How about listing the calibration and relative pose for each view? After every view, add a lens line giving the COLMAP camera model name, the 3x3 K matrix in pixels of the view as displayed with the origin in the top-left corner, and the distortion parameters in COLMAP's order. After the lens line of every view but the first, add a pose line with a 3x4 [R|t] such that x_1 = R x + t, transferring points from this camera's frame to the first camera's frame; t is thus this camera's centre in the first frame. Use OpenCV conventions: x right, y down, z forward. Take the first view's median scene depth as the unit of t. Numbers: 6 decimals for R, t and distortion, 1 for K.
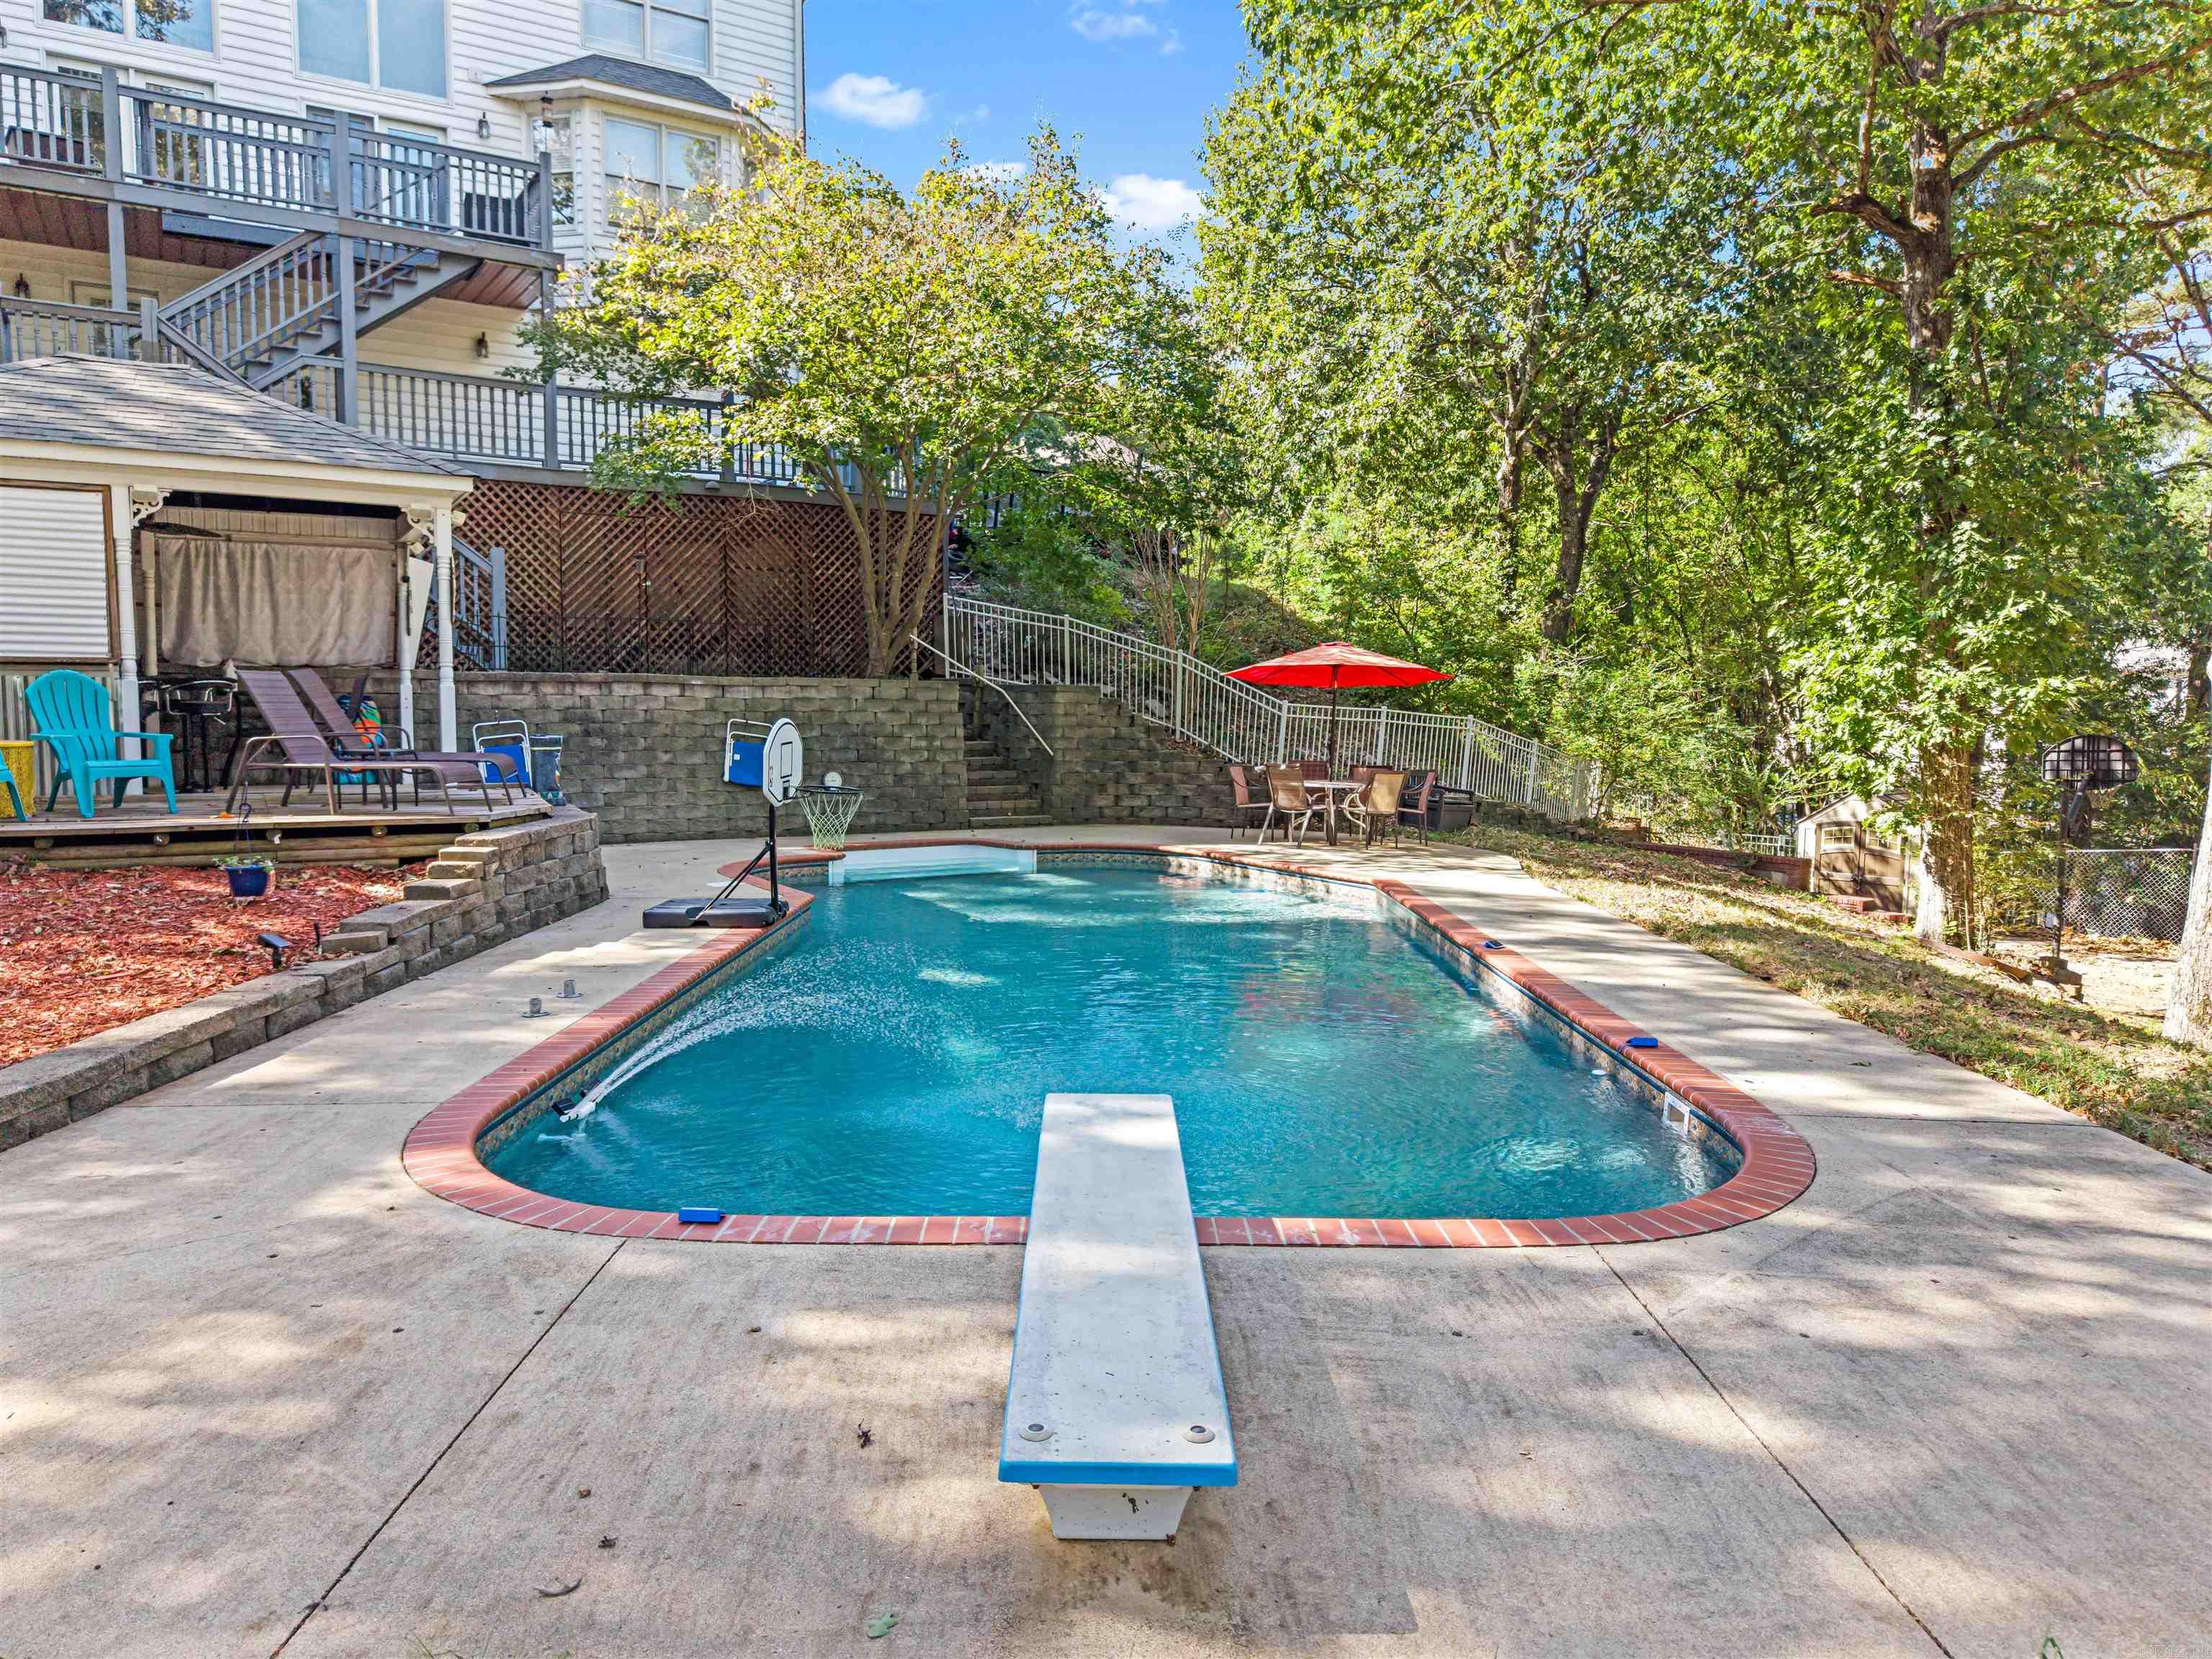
lens RADIAL K [[1481.8, 0, 1104.7], [0, 1481.8, 838.3], [0, 0, 1]] dist [0.053628, -0.078103]
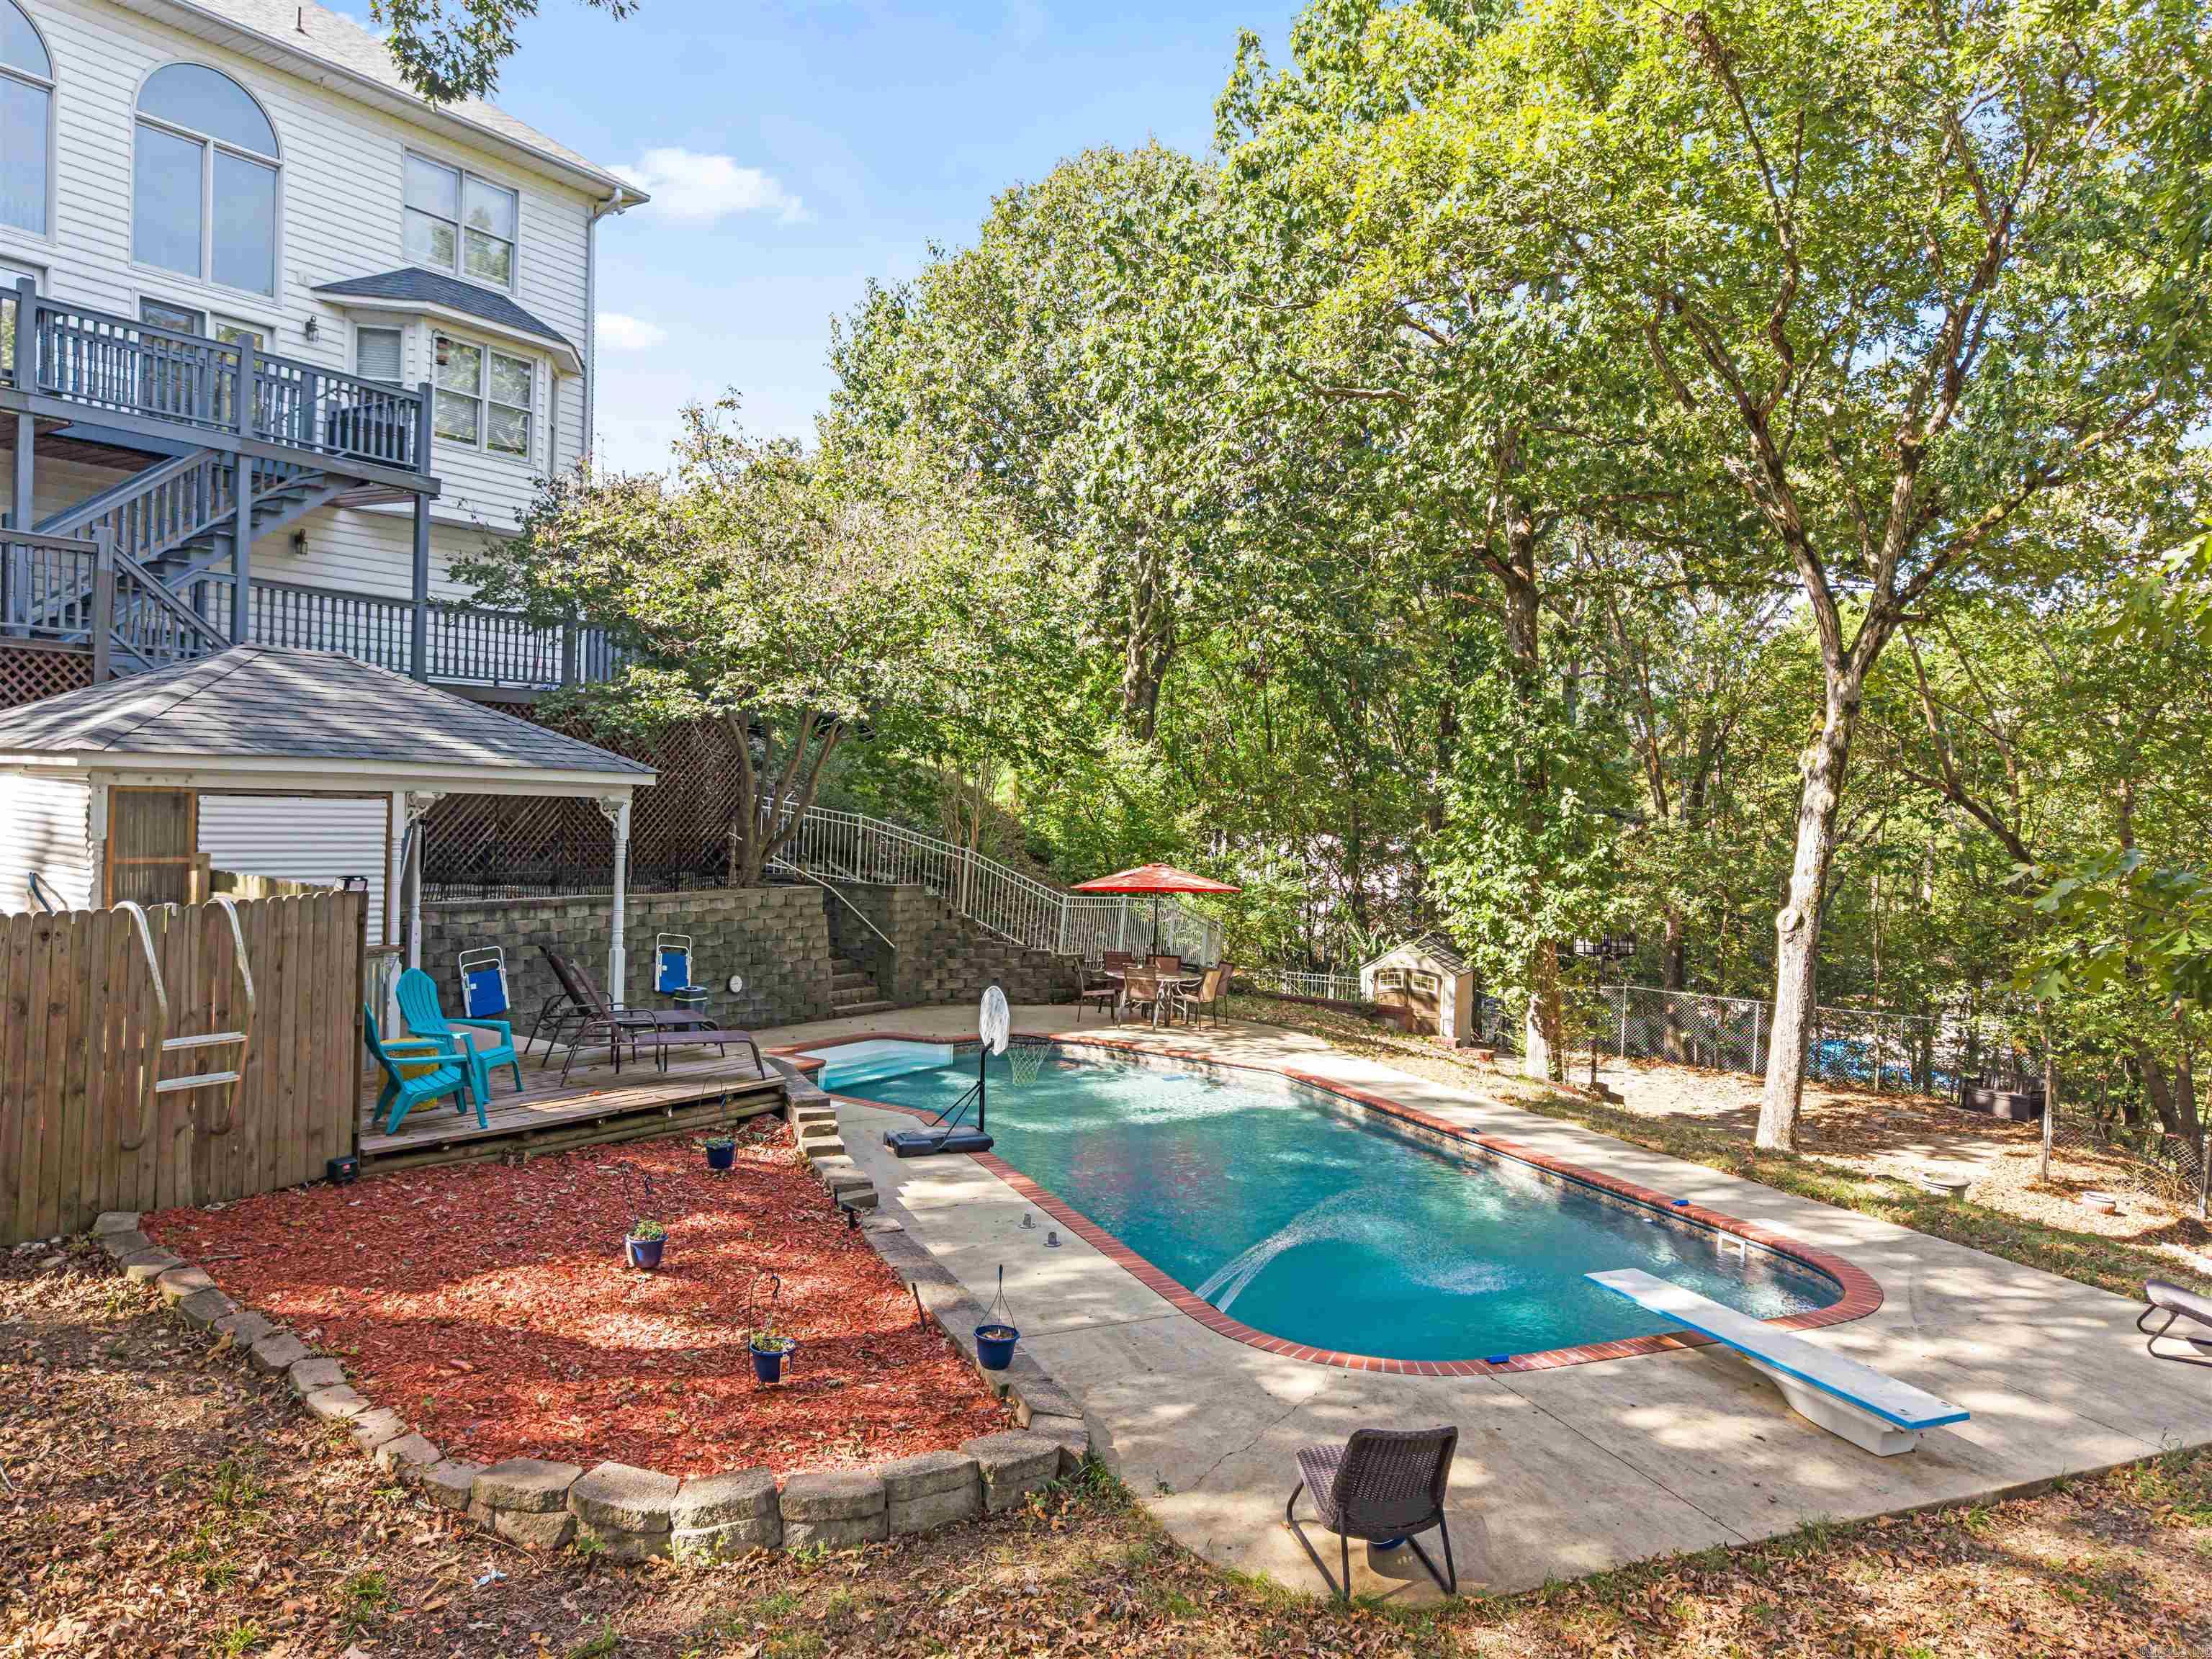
lens RADIAL K [[1525.3, 0, 1106.0], [0, 1525.3, 829.5], [0, 0, 1]] dist [0.068280, -0.101635]
pose [[0.918088, 0.011448, 0.396212, -0.391853], [0.014907, 0.997879, -0.063374, -0.078686], [-0.396097, 0.064089, 0.915969, -0.166502]]
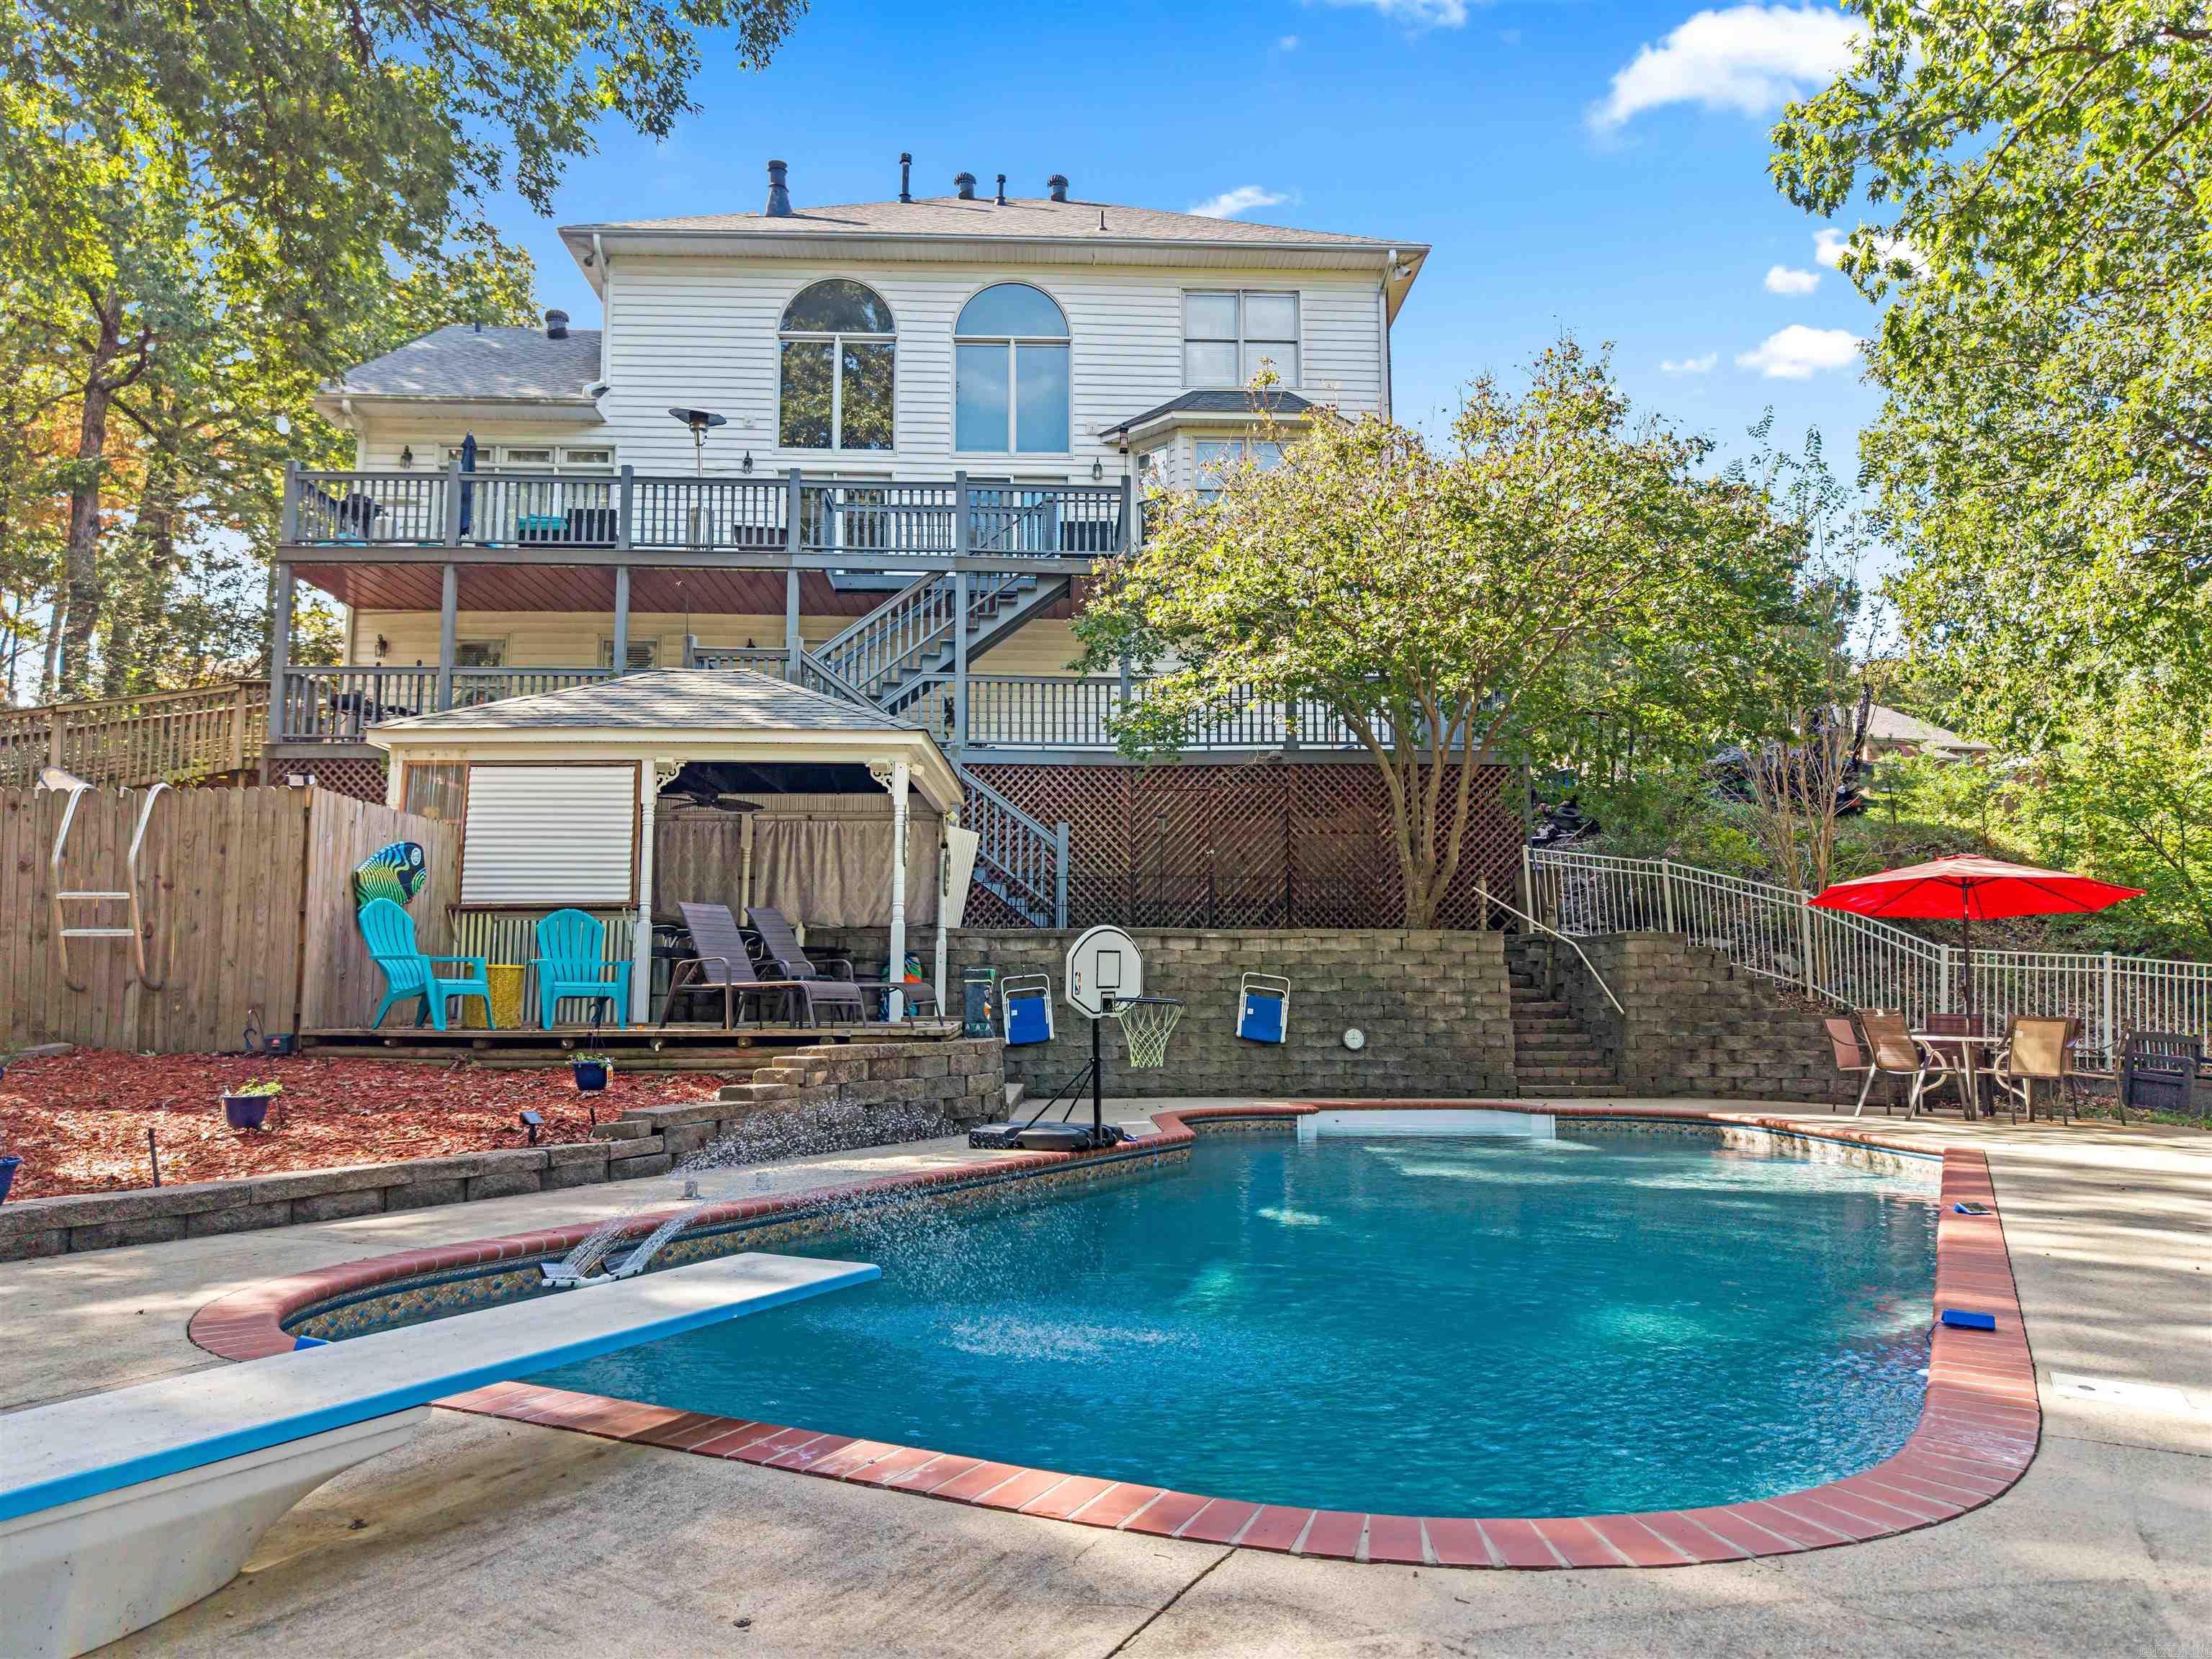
lens RADIAL K [[1481.8, 0, 1104.7], [0, 1481.8, 838.3], [0, 0, 1]] dist [0.053628, -0.078103]
pose [[0.870046, -0.067957, -0.488264, 0.145857], [-0.036211, 0.978967, -0.200779, 0.031574], [0.491639, 0.192367, 0.849286, 0.111991]]
